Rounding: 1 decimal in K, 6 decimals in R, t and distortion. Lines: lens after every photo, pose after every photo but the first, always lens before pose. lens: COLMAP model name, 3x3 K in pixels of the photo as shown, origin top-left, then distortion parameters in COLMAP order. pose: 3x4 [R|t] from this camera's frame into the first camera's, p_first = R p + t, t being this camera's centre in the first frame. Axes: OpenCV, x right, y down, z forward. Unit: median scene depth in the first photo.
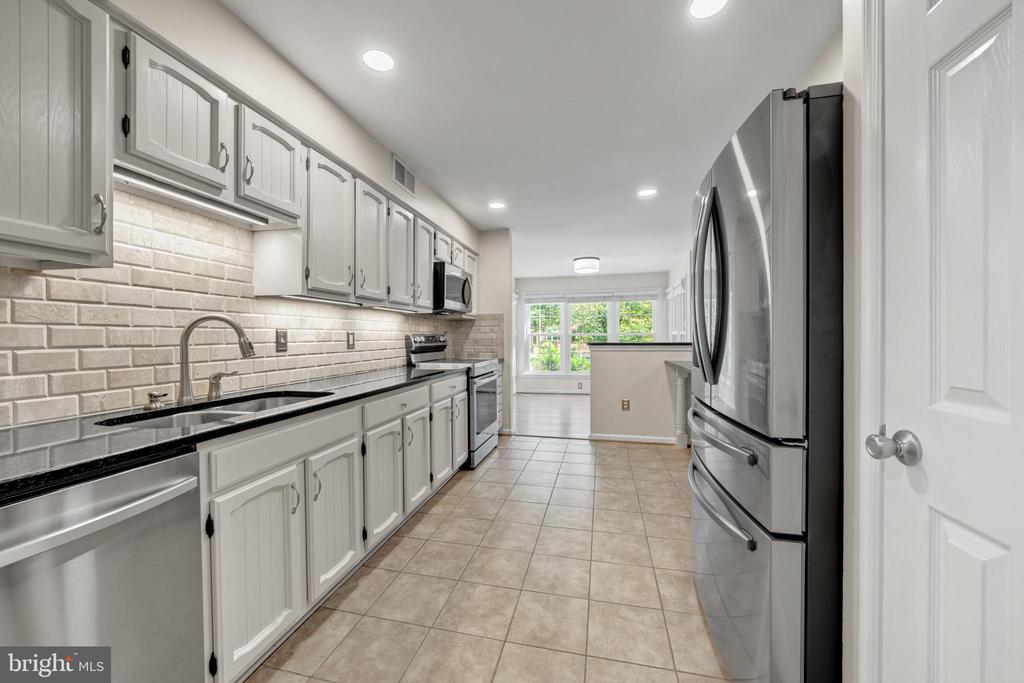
lens RADIAL K [[386.0, 0, 512.0], [0, 386.0, 341.5], [0, 0, 1]] dist [-0.000191, -0.000032]
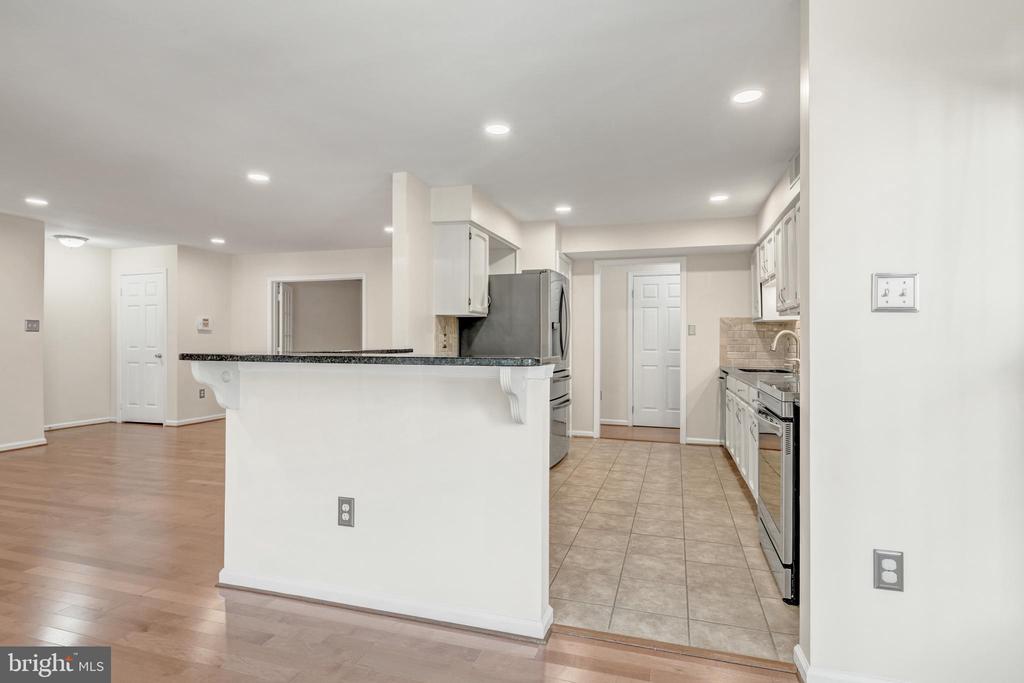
lens RADIAL K [[519.8, 0, 510.1], [0, 519.8, 336.8], [0, 0, 1]] dist [0.003188, 0.000194]
pose [[-0.996897, 0.003129, 0.078653, 0.278032], [0.003190, 0.999995, 0.000651, -0.022311], [-0.078651, 0.000900, -0.996902, 2.072194]]
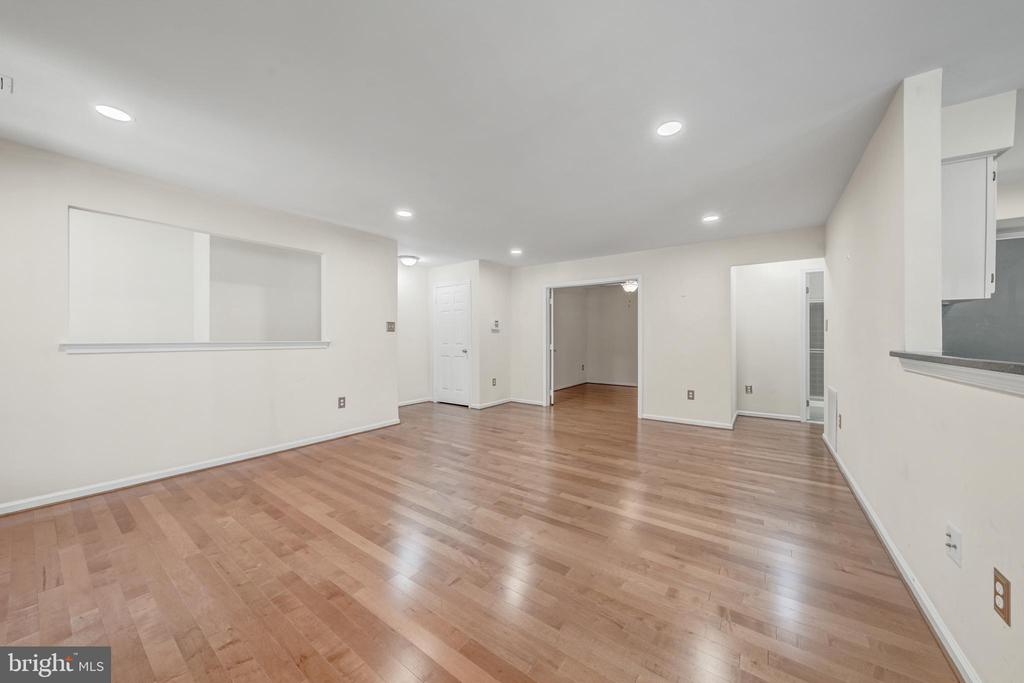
lens RADIAL K [[353.1, 0, 510.7], [0, 353.1, 336.4], [0, 0, 1]] dist [-0.000294, 0.000027]
pose [[-0.921603, 0.005186, 0.388098, 1.016617], [0.006436, 0.999977, 0.001922, -0.022880], [-0.388080, 0.004269, -0.921616, 1.585781]]
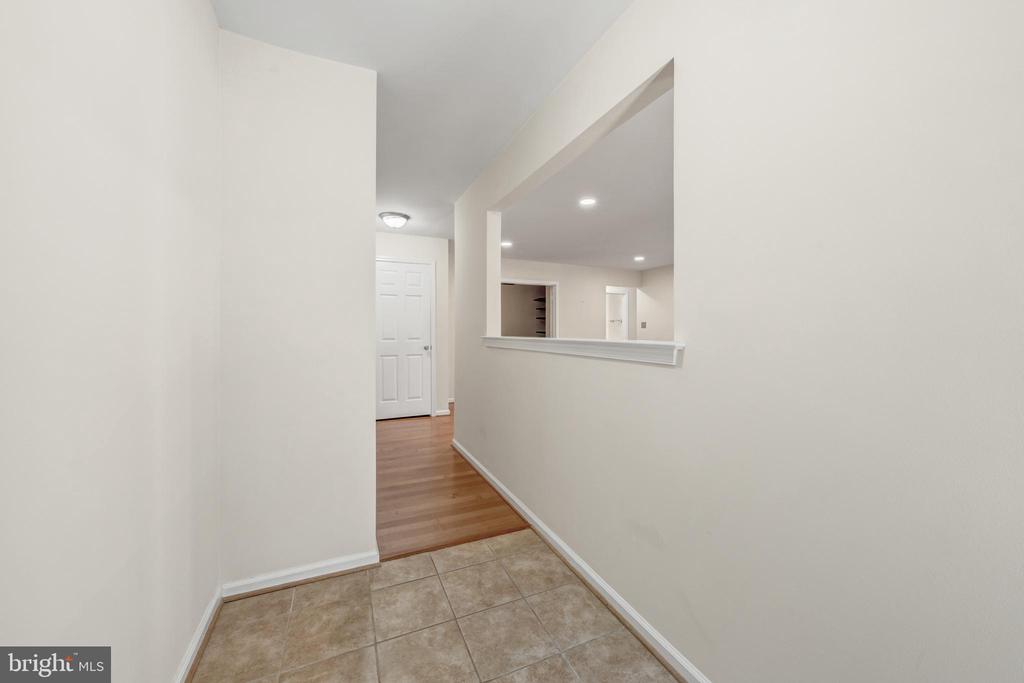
lens RADIAL K [[388.1, 0, 512.0], [0, 388.1, 341.5], [0, 0, 1]] dist [0.000158, -0.000001]
pose [[-0.797319, 0.016900, -0.603321, 2.694382], [-0.001836, 0.999535, 0.030424, -0.021415], [0.603555, 0.025365, -0.796918, 1.495171]]
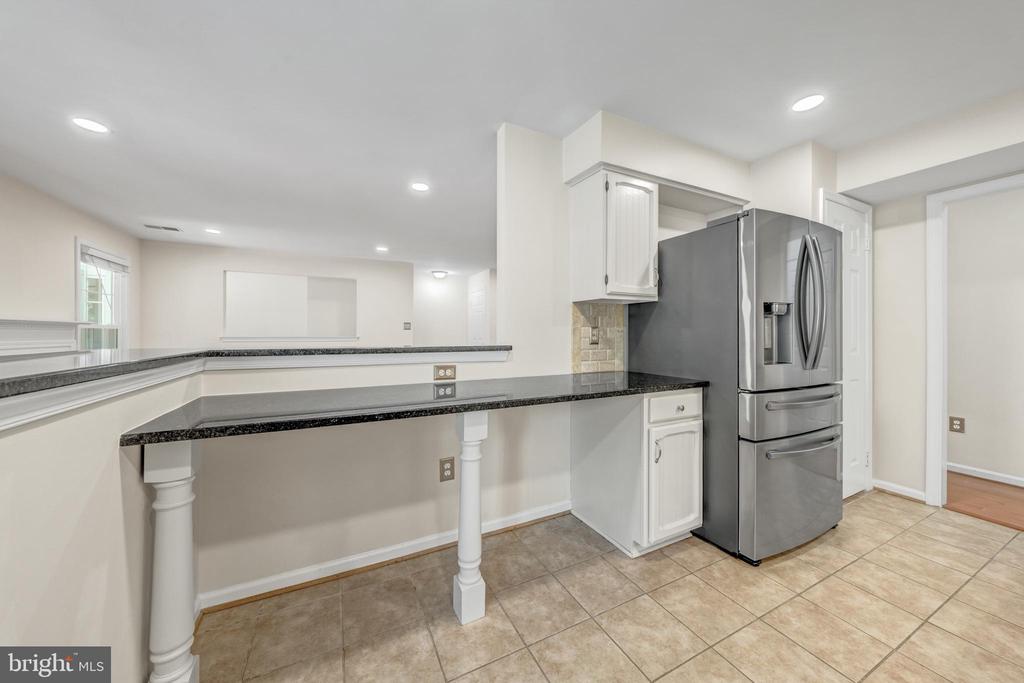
lens RADIAL K [[355.6, 0, 508.6], [0, 355.6, 333.1], [0, 0, 1]] dist [-0.003335, 0.000121]
pose [[-0.636188, 0.006283, 0.771508, 0.097847], [0.008940, 0.999960, -0.000771, -0.016216], [-0.771482, 0.006407, -0.636219, 1.268661]]
